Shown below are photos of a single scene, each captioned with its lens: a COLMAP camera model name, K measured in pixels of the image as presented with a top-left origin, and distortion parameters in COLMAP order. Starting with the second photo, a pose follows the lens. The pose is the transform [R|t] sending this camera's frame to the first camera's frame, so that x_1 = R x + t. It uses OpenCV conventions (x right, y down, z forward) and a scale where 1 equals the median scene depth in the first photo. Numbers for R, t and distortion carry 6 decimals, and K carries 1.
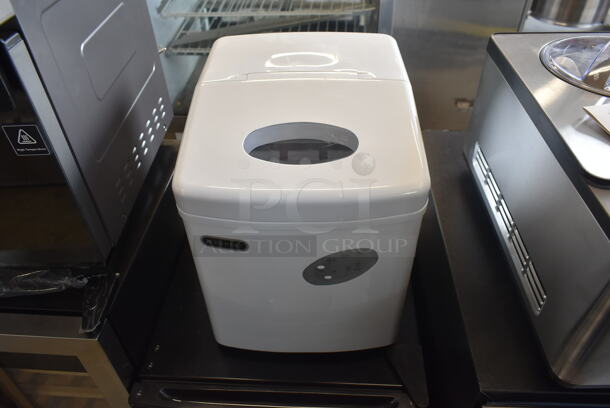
lens RADIAL K [[462.3, 0, 305.0], [0, 462.3, 204.0], [0, 0, 1]] dist [-0.007321, -0.002212]
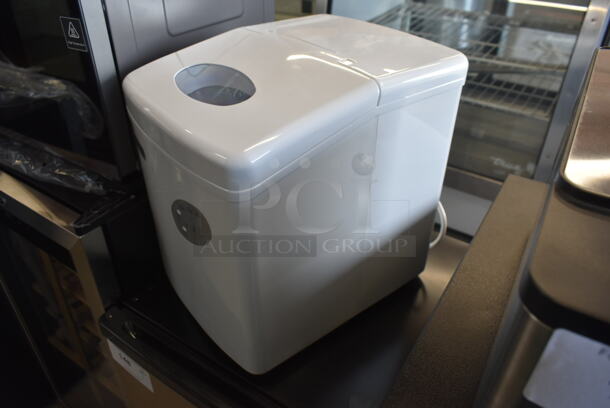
lens RADIAL K [[462.3, 0, 305.0], [0, 462.3, 204.0], [0, 0, 1]] dist [-0.007321, -0.002212]
pose [[0.854836, 0.311225, -0.415204, 0.444712], [-0.361198, 0.931378, -0.045514, 0.089870], [0.372547, 0.188878, 0.908589, 0.235708]]
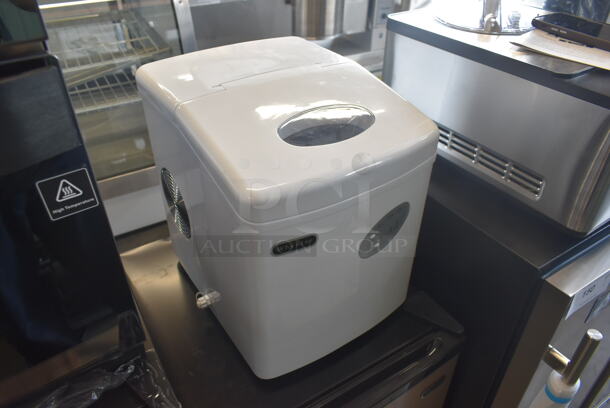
lens RADIAL K [[473.5, 0, 305.0], [0, 473.5, 204.0], [0, 0, 1]] dist [-0.001259, -0.001213]
pose [[0.808883, -0.309582, 0.499866, -0.624461], [0.363460, 0.931542, -0.011219, 0.025195], [-0.462173, 0.190757, 0.866030, 0.134493]]
